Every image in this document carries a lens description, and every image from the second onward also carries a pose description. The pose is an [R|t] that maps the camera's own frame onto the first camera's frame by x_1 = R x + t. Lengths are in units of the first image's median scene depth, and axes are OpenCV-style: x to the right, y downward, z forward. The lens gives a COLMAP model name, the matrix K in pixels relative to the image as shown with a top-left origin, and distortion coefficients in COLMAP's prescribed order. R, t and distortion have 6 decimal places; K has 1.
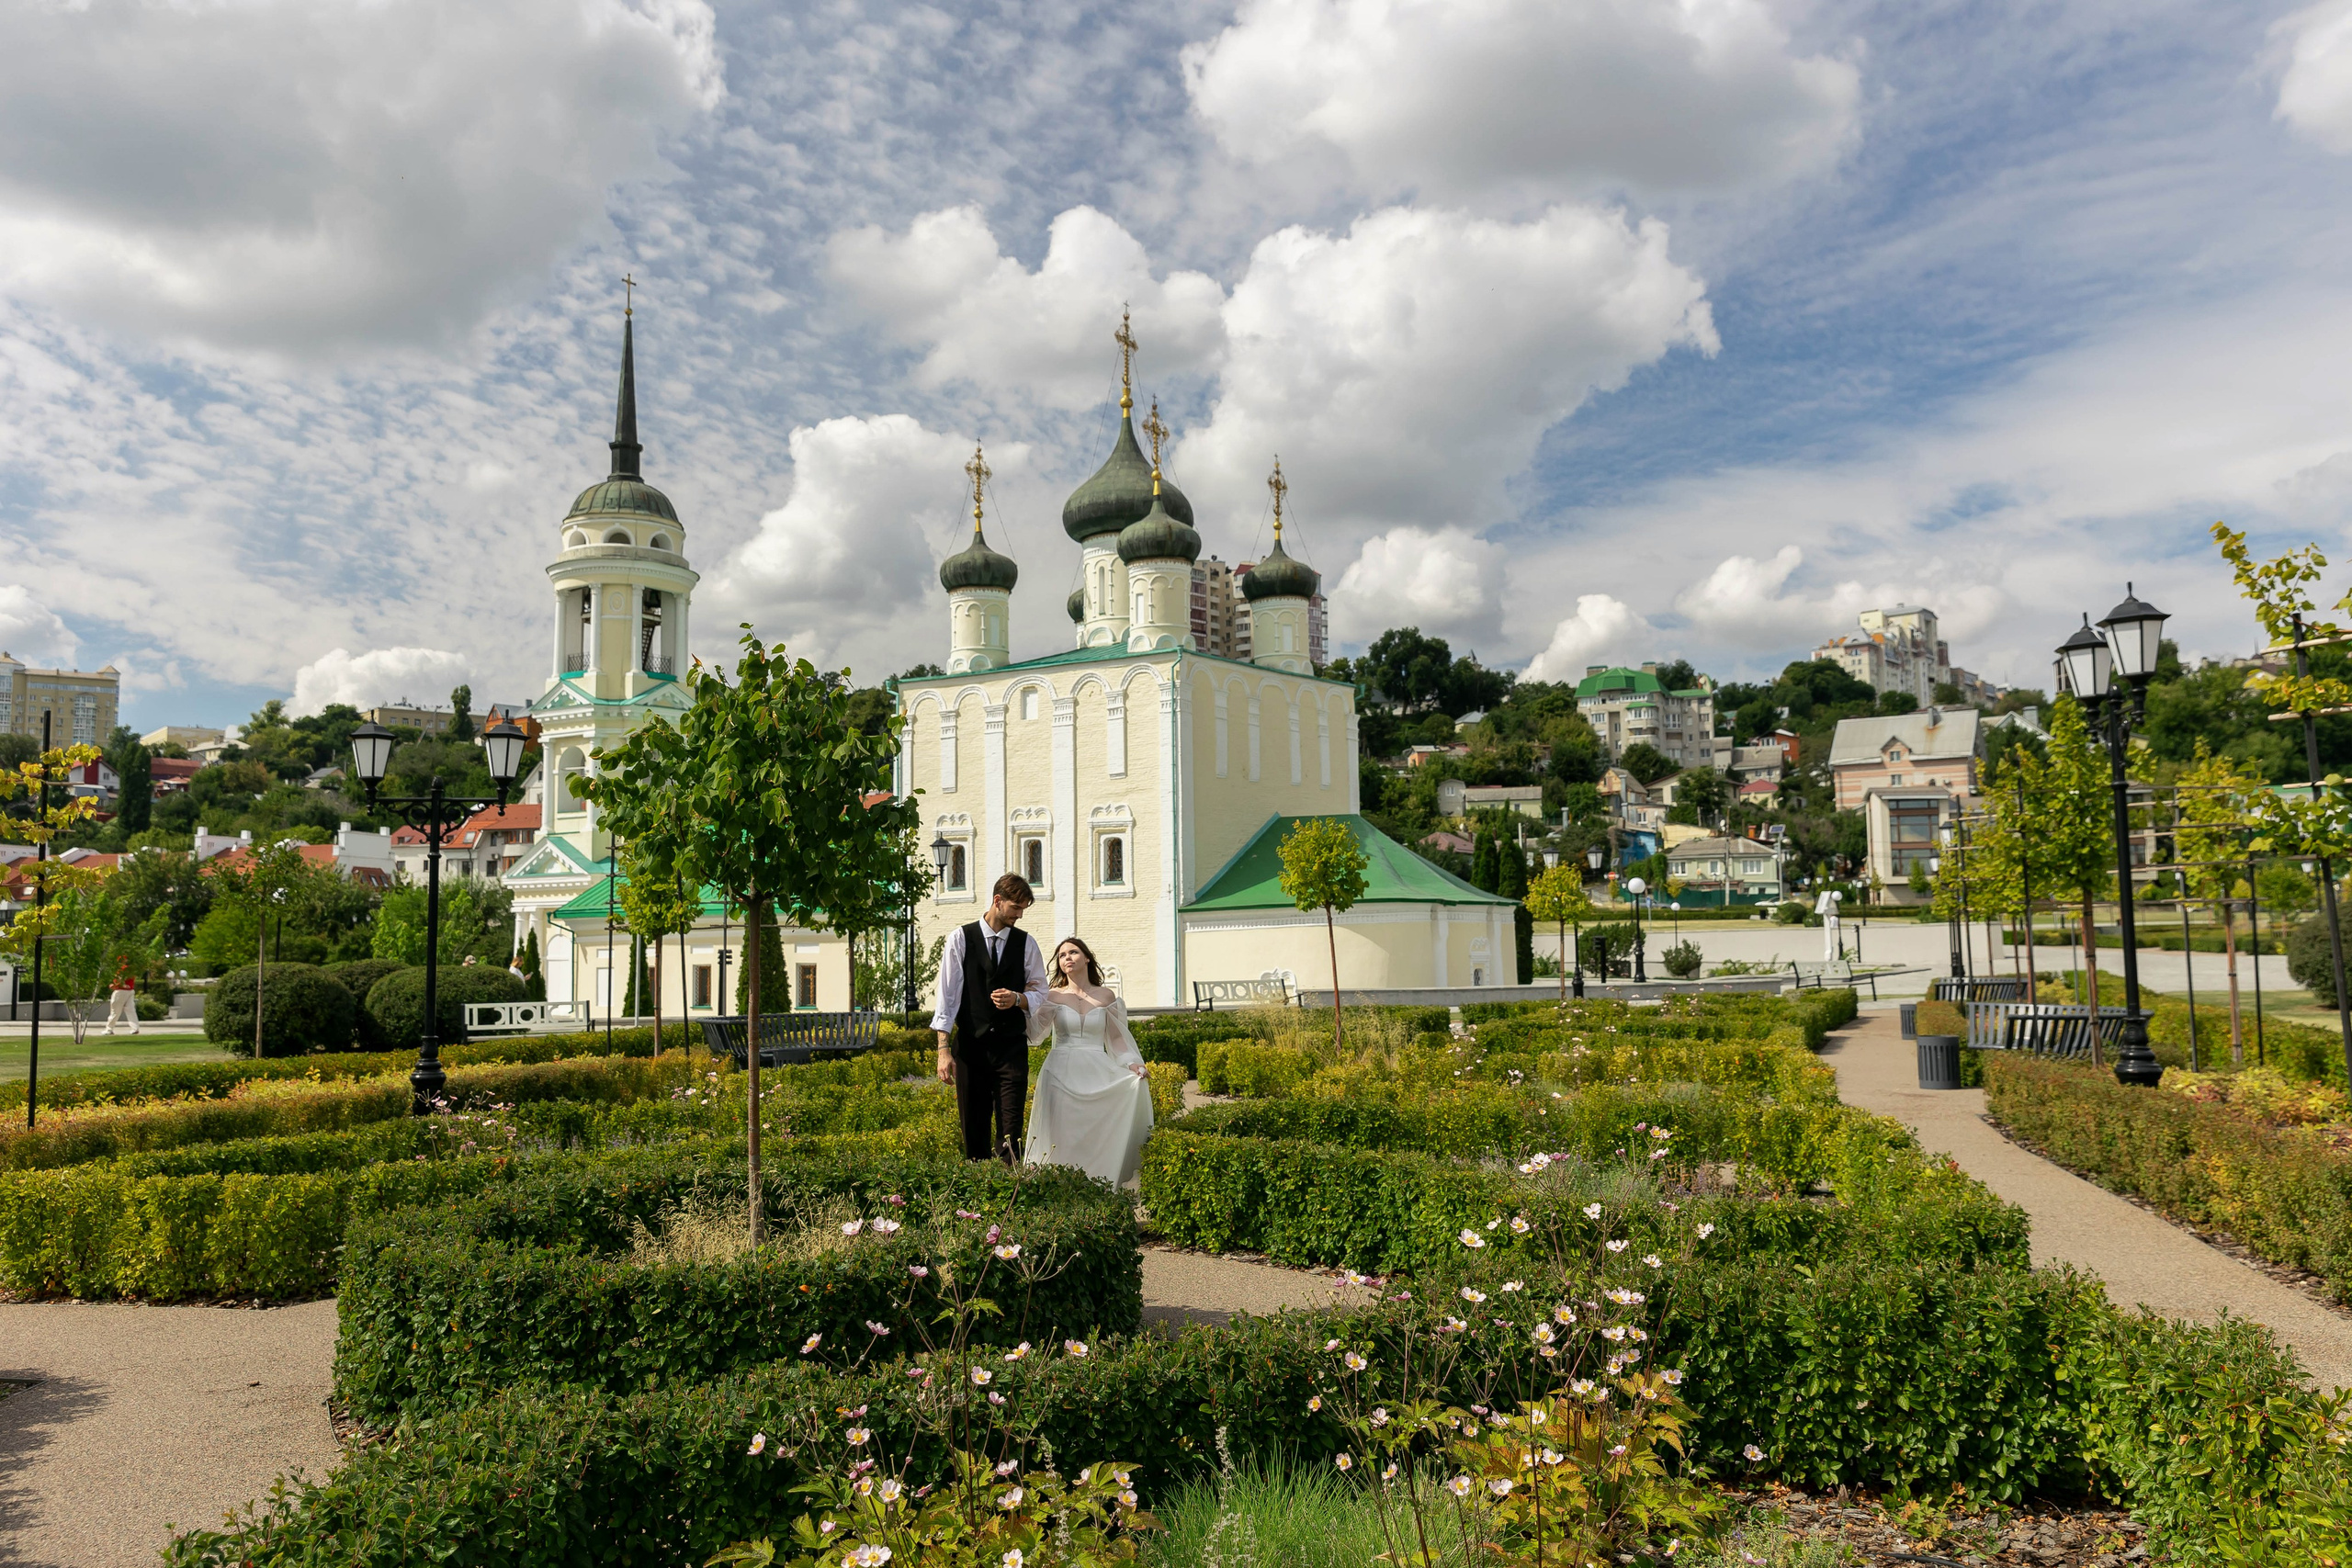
lens RADIAL K [[1951.9, 0, 1182.1], [0, 1951.9, 736.1], [0, 0, 1]] dist [-0.009042, 0.000099]
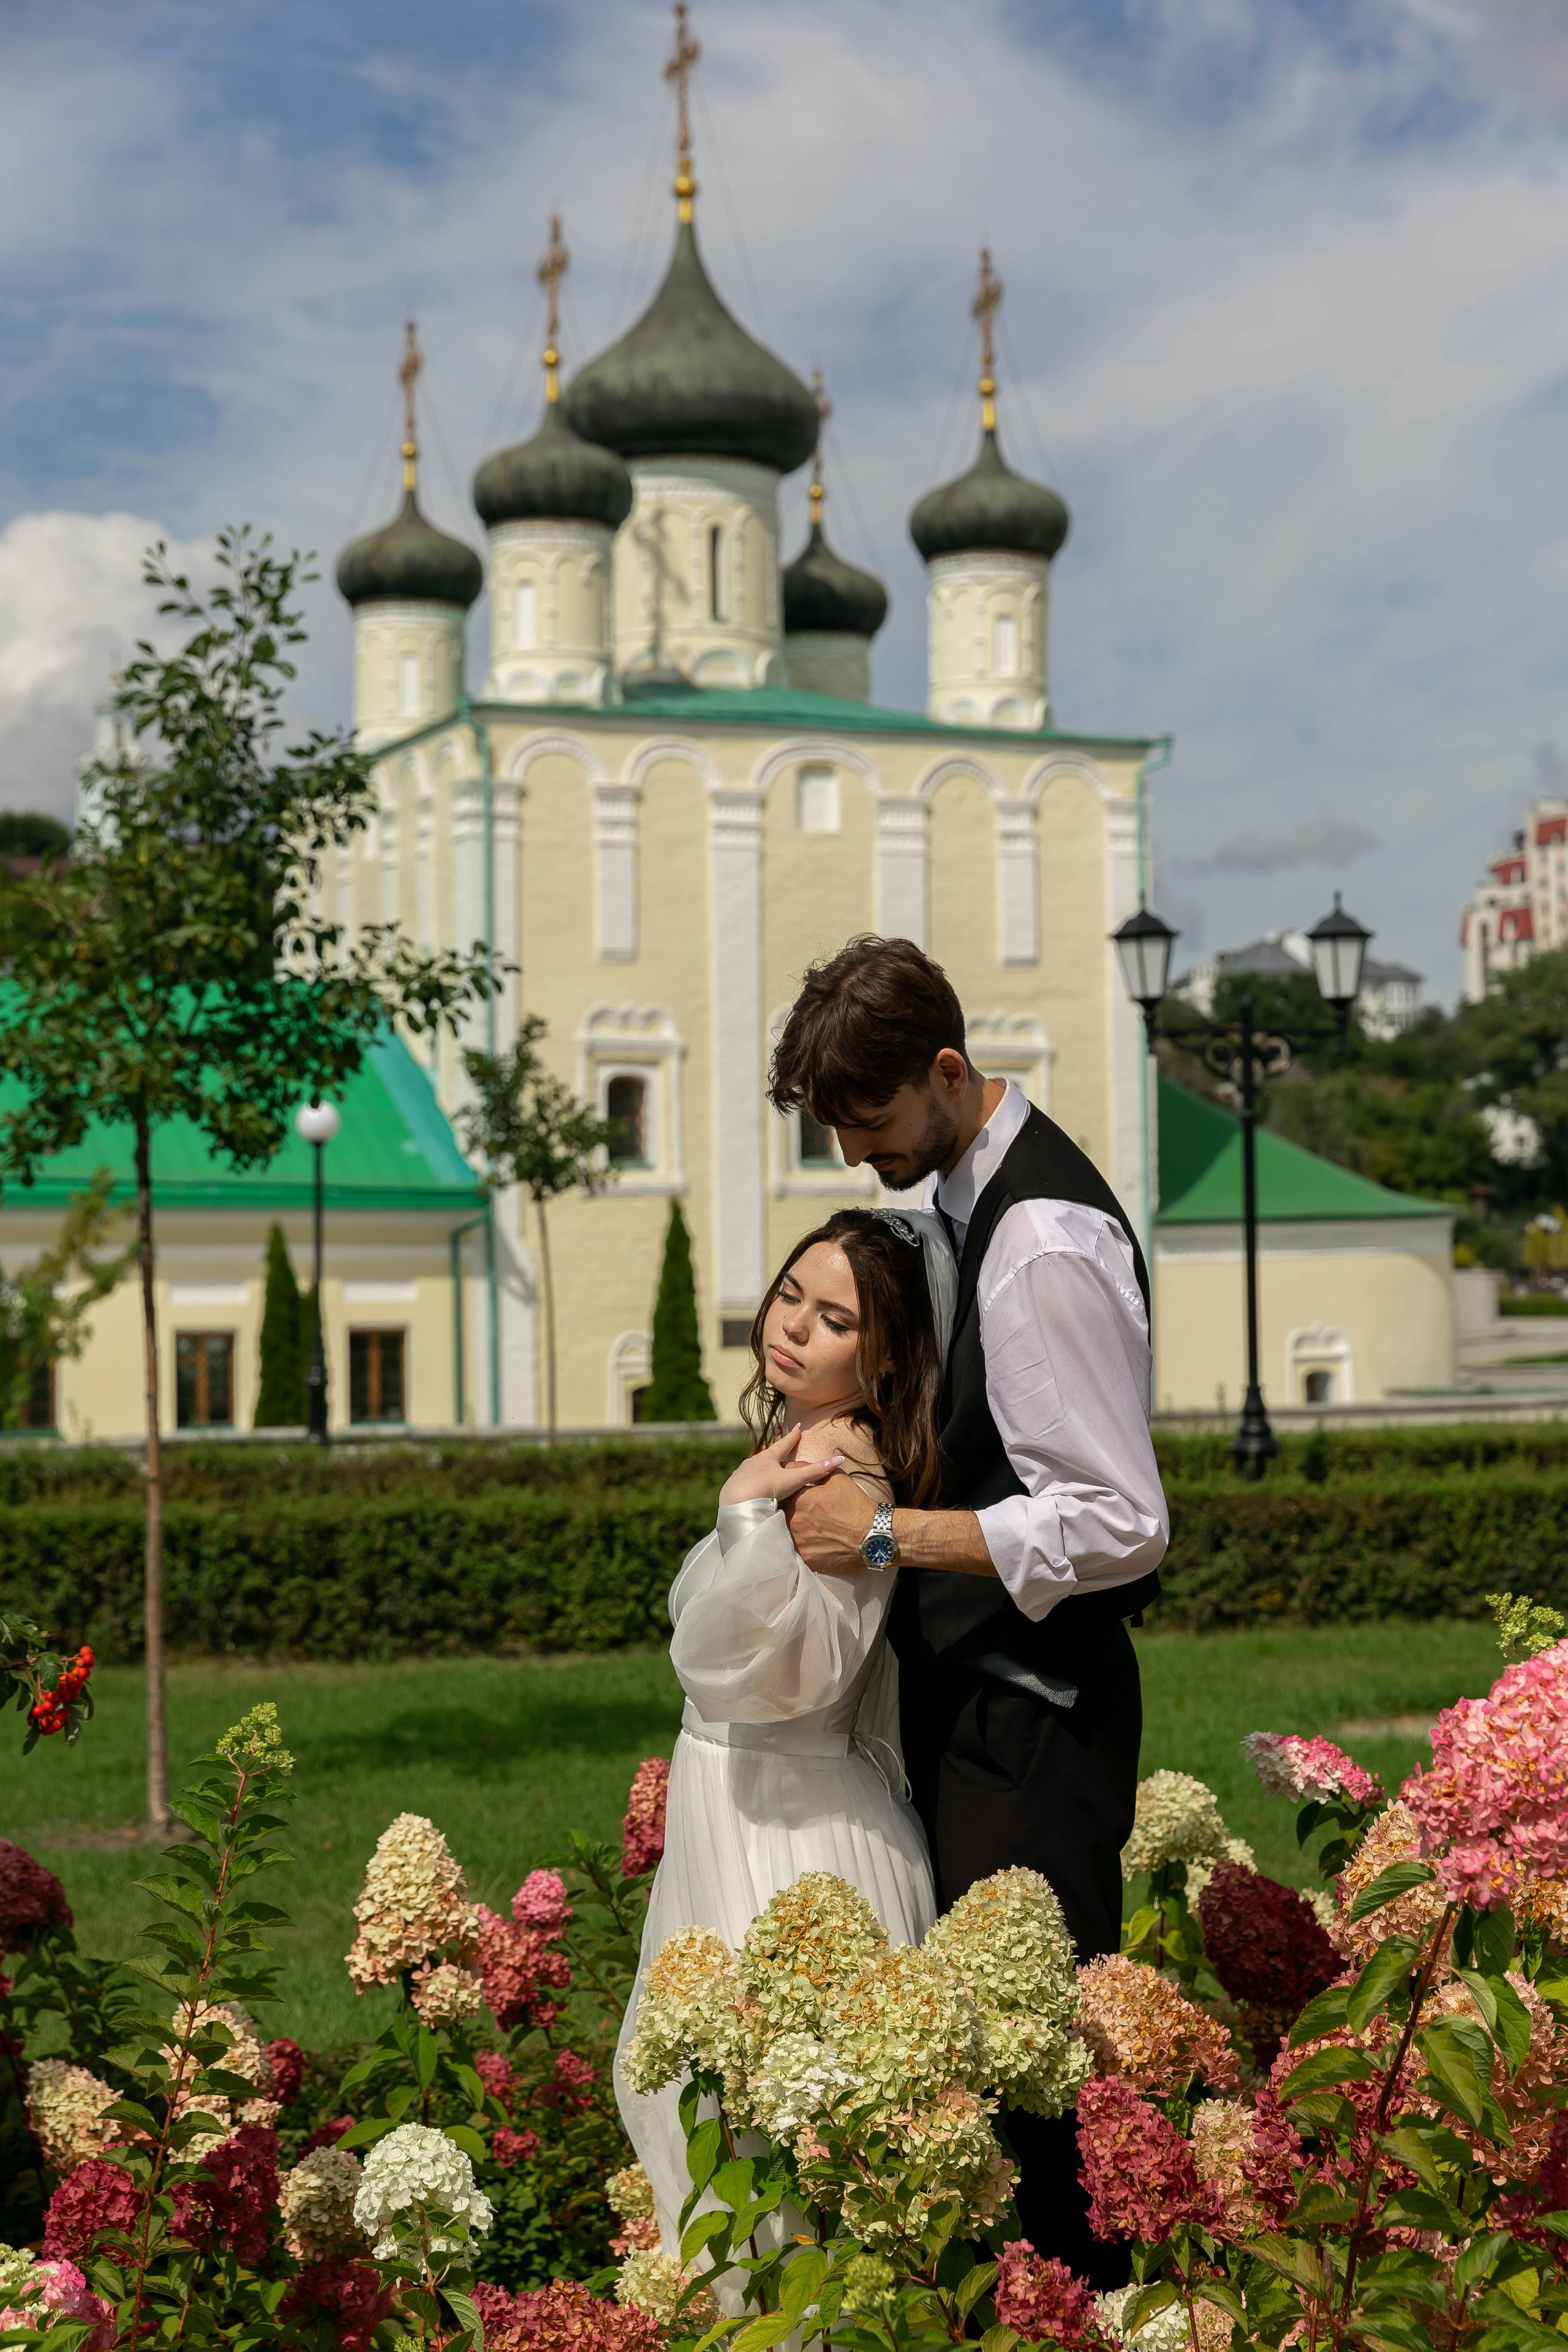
lens RADIAL K [[3791.8, 0, 784.2], [0, 3791.8, 1183.4], [0, 0, 1]] dist [0.067134, 0.000000]
pose [[0.520196, 0.031154, 0.853478, -0.705788], [-0.084896, 0.996271, 0.015378, 0.052284], [-0.849817, -0.080457, 0.520901, 0.393257]]
